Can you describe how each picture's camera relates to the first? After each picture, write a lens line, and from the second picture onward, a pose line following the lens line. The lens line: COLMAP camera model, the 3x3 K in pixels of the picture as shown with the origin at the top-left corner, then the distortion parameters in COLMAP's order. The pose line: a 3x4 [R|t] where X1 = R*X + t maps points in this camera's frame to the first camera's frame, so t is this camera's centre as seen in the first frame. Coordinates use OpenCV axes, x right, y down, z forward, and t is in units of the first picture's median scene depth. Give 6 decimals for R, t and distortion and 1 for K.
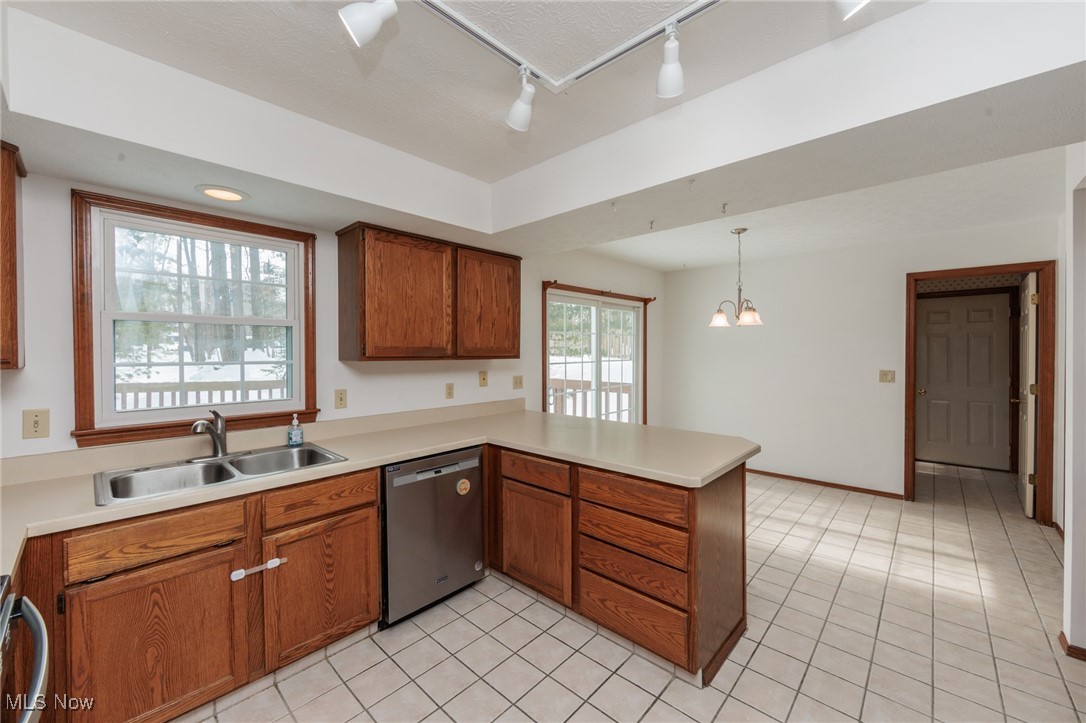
lens RADIAL K [[421.9, 0, 543.7], [0, 421.9, 356.2], [0, 0, 1]] dist [-0.006565, -0.000156]
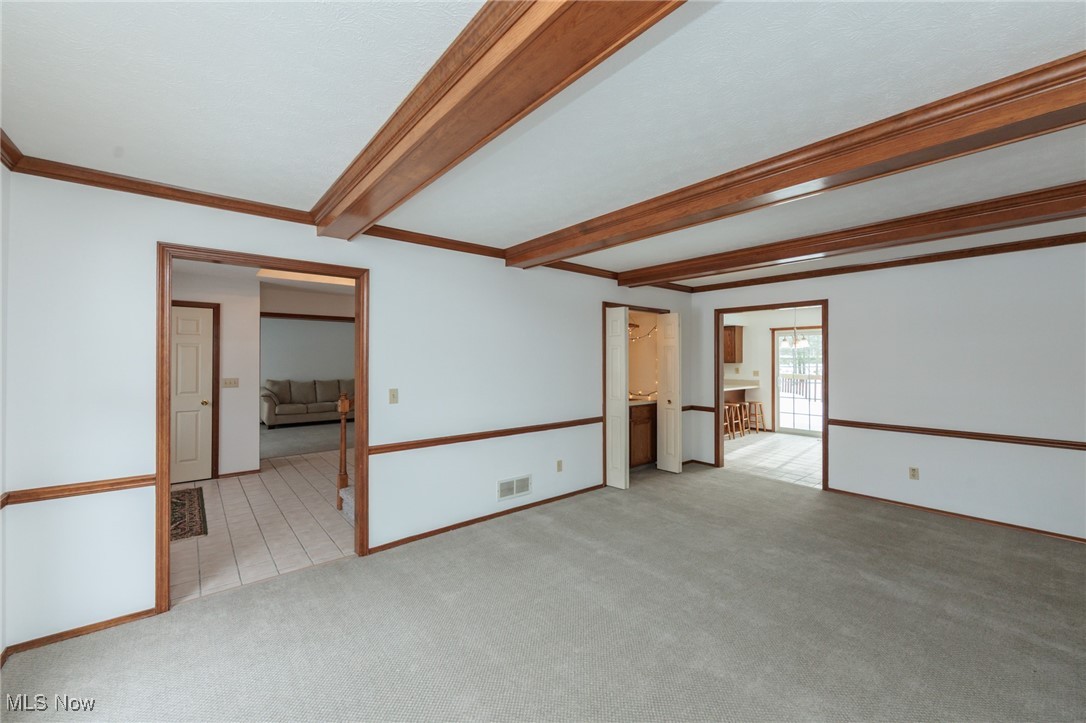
lens RADIAL K [[430.1, 0, 543.4], [0, 430.1, 356.0], [0, 0, 1]] dist [-0.004370, -0.000132]
pose [[-0.127188, -0.003047, -0.991874, 4.322352], [-0.012310, 0.999923, -0.001493, -0.031677], [0.991802, 0.012020, -0.127216, 0.205223]]
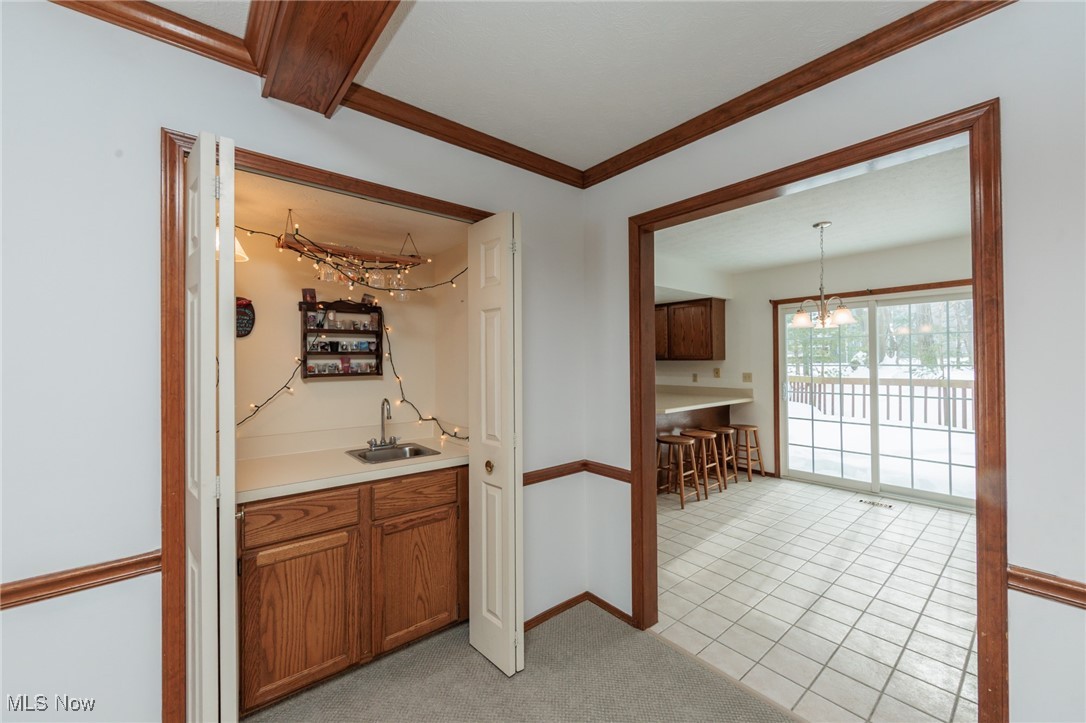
lens RADIAL K [[430.1, 0, 543.4], [0, 430.1, 356.0], [0, 0, 1]] dist [-0.004370, -0.000132]
pose [[-0.123923, -0.006105, -0.992273, 2.540020], [-0.005467, 0.999970, -0.005470, 0.002115], [0.992277, 0.004747, -0.123953, 0.859400]]
